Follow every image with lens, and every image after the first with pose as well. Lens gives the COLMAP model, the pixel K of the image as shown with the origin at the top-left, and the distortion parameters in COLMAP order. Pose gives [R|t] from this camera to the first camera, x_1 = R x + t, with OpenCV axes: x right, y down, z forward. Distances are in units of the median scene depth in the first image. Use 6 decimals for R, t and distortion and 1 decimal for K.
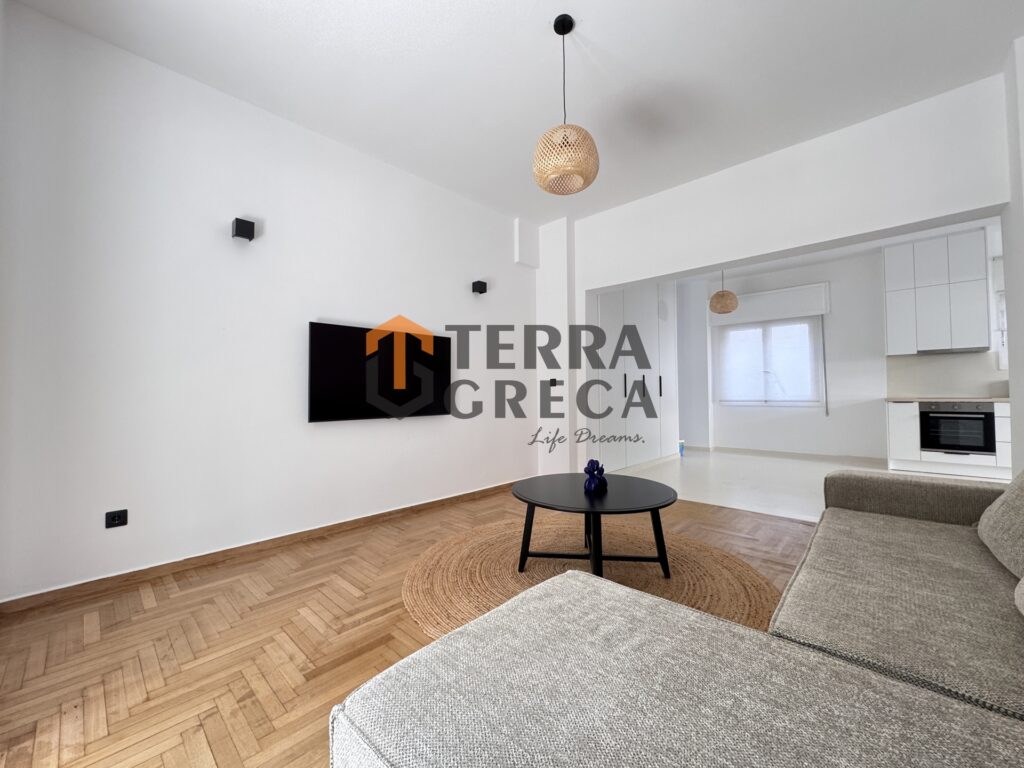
lens RADIAL K [[409.5, 0, 512.8], [0, 409.5, 383.0], [0, 0, 1]] dist [-0.000375, -0.000201]
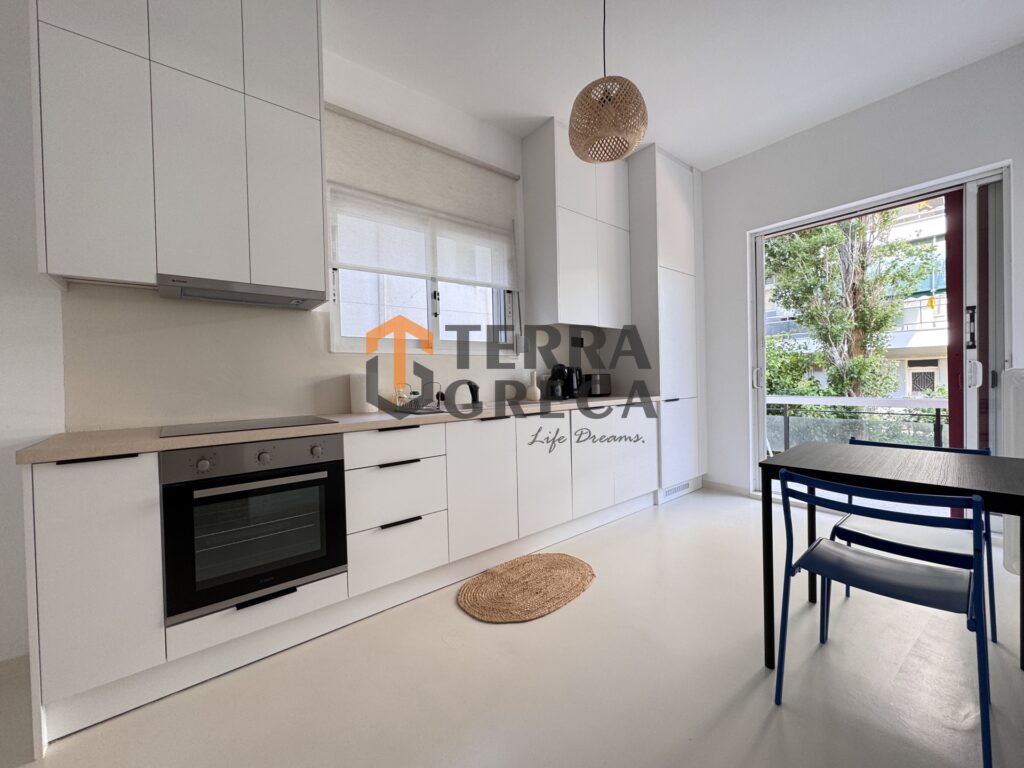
lens RADIAL K [[409.5, 0, 512.8], [0, 409.5, 383.0], [0, 0, 1]] dist [-0.000375, -0.000201]
pose [[0.130264, -0.011175, 0.991416, 0.998847], [-0.006953, 0.999902, 0.012184, -0.005856], [-0.991455, -0.008480, 0.130173, 0.968828]]
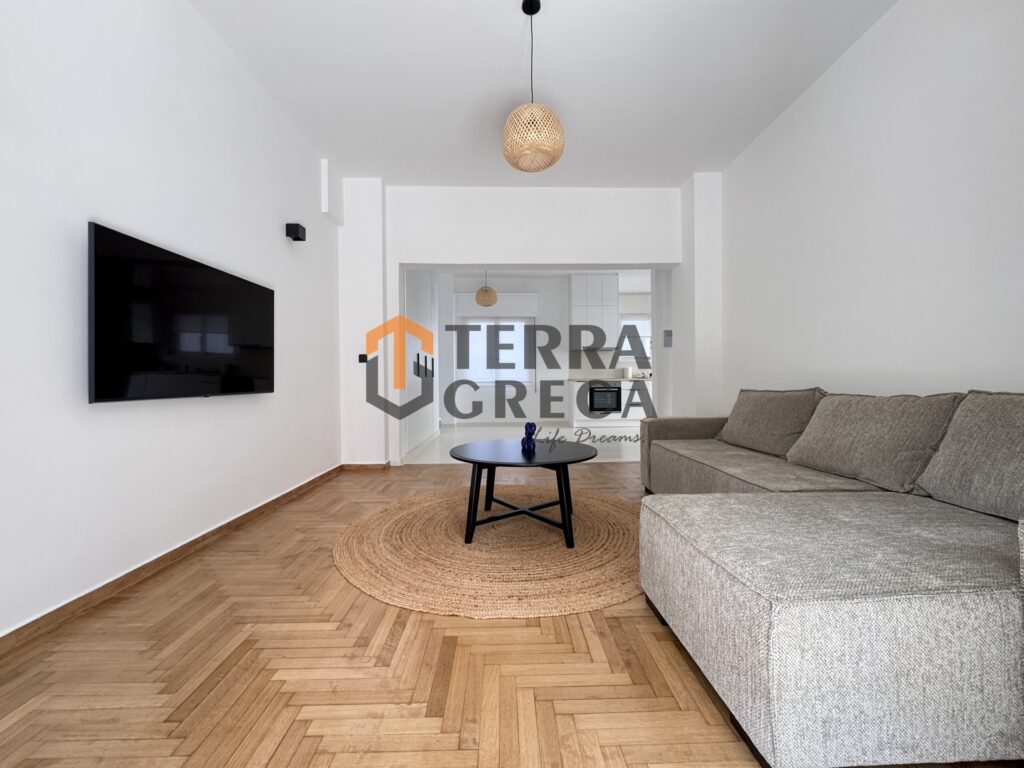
lens RADIAL K [[409.5, 0, 512.8], [0, 409.5, 383.0], [0, 0, 1]] dist [-0.000375, -0.000201]
pose [[0.715205, -0.001758, 0.698912, -0.361923], [-0.017559, 0.999636, 0.020482, 0.035947], [-0.698694, -0.026921, 0.714914, 0.148691]]
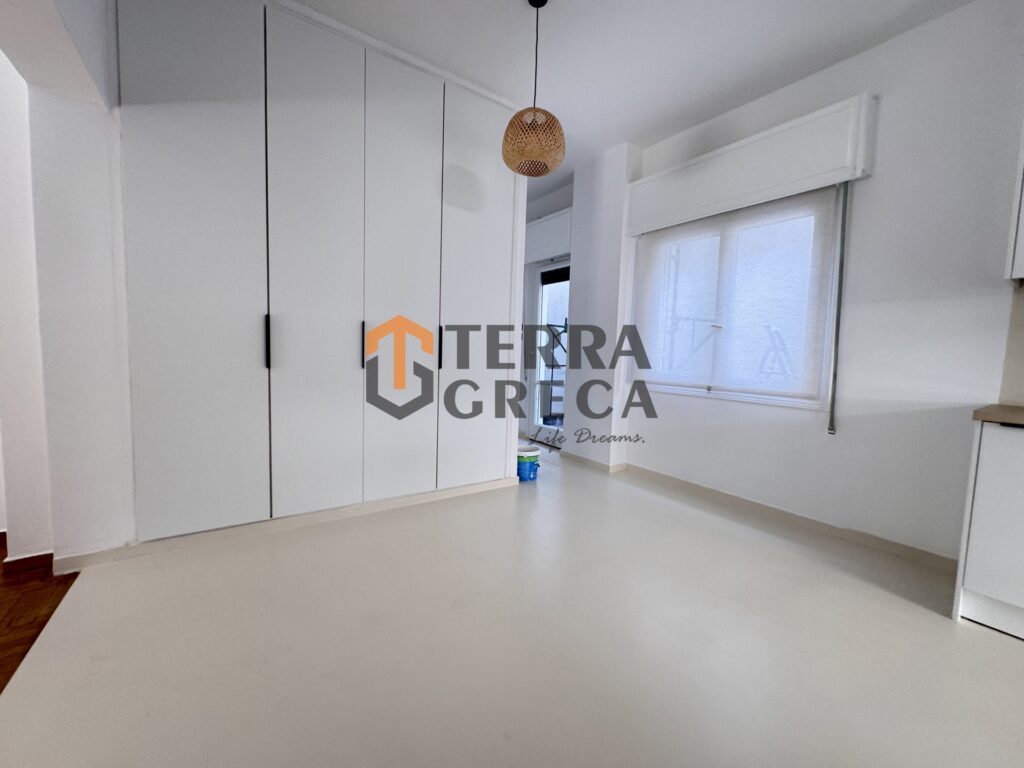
lens RADIAL K [[409.5, 0, 512.8], [0, 409.5, 383.0], [0, 0, 1]] dist [-0.000375, -0.000201]
pose [[0.975792, 0.055976, -0.211415, 0.851359], [-0.033801, 0.993675, 0.107086, -0.008656], [0.216072, -0.097347, 0.971512, 0.835227]]
